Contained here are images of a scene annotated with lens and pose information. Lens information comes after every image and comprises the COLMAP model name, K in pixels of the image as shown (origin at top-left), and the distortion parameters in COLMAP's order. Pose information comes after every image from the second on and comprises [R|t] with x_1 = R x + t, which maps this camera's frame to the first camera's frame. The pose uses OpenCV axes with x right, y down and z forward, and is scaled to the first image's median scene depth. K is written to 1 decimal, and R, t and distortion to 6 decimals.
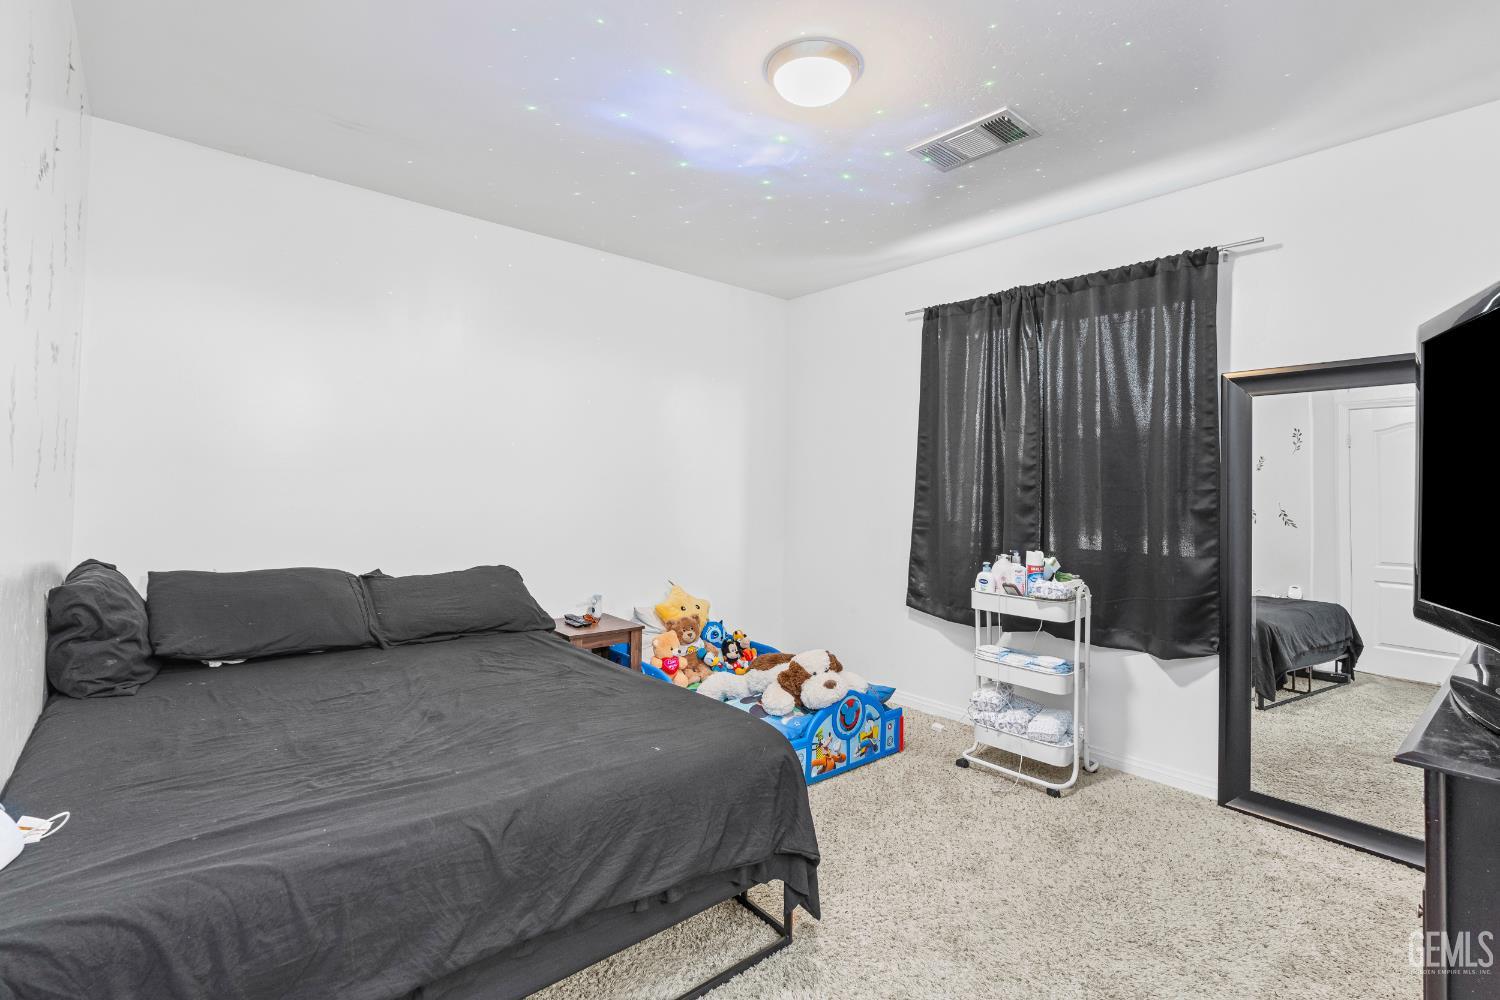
lens RADIAL K [[671.9, 0, 736.5], [0, 671.9, 471.7], [0, 0, 1]] dist [-0.011993, 0.004455]
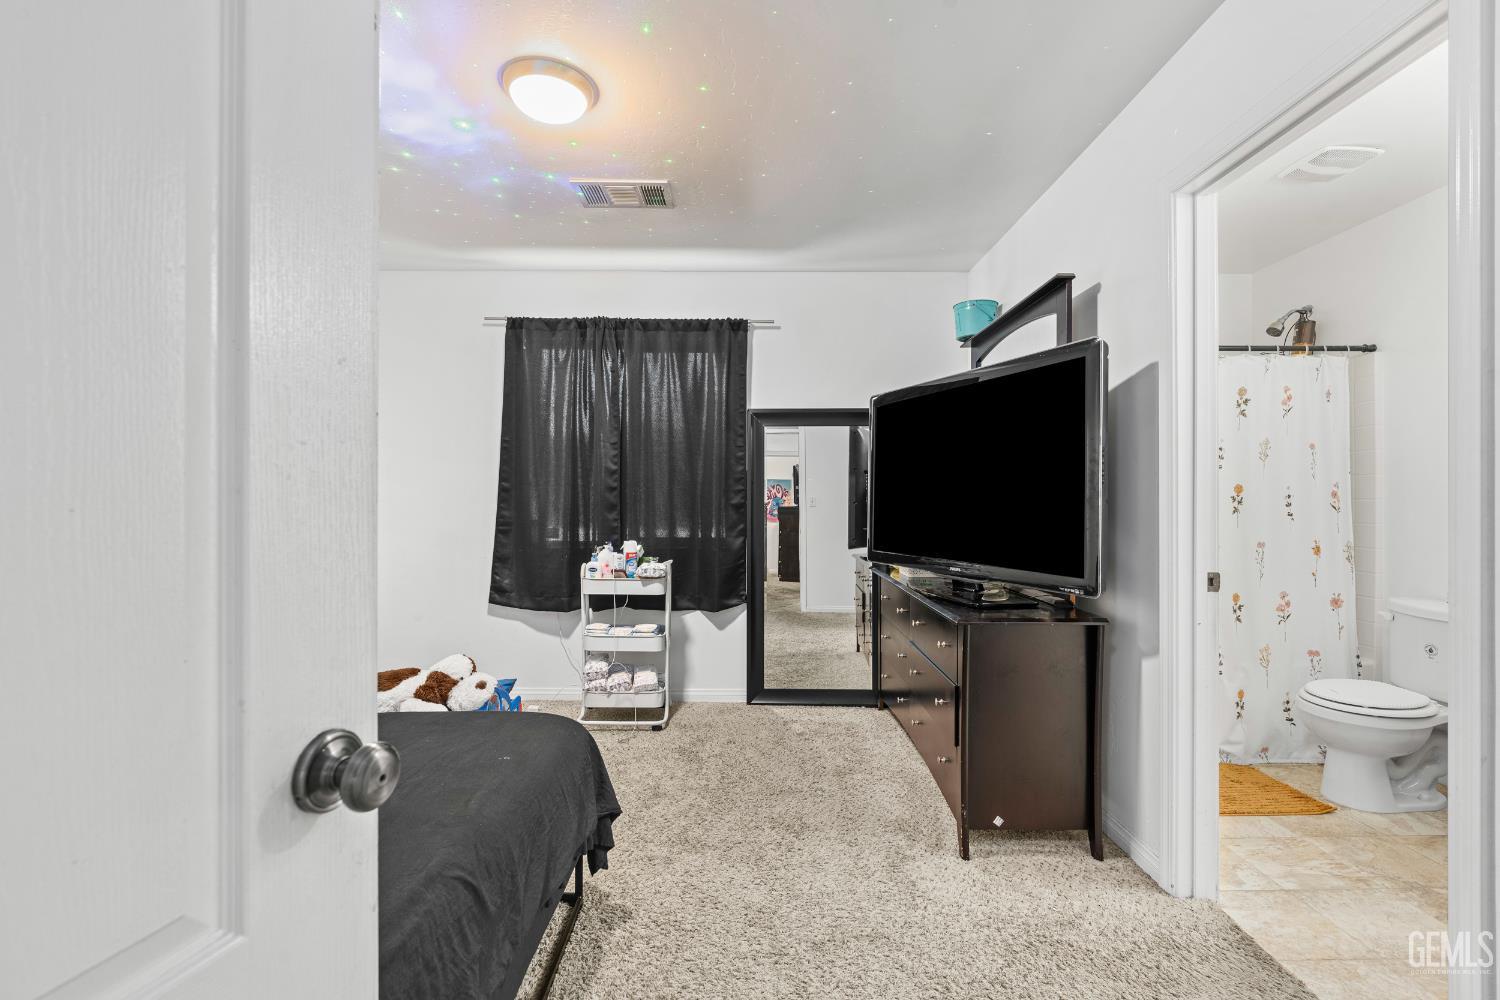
lens RADIAL K [[671.9, 0, 714.9], [0, 671.9, 497.3], [0, 0, 1]] dist [-0.011993, 0.004455]
pose [[0.669251, -0.016274, 0.742858, -0.376520], [-0.012916, 0.999354, 0.033529, -0.004108], [-0.742924, -0.032034, 0.668609, 0.074187]]
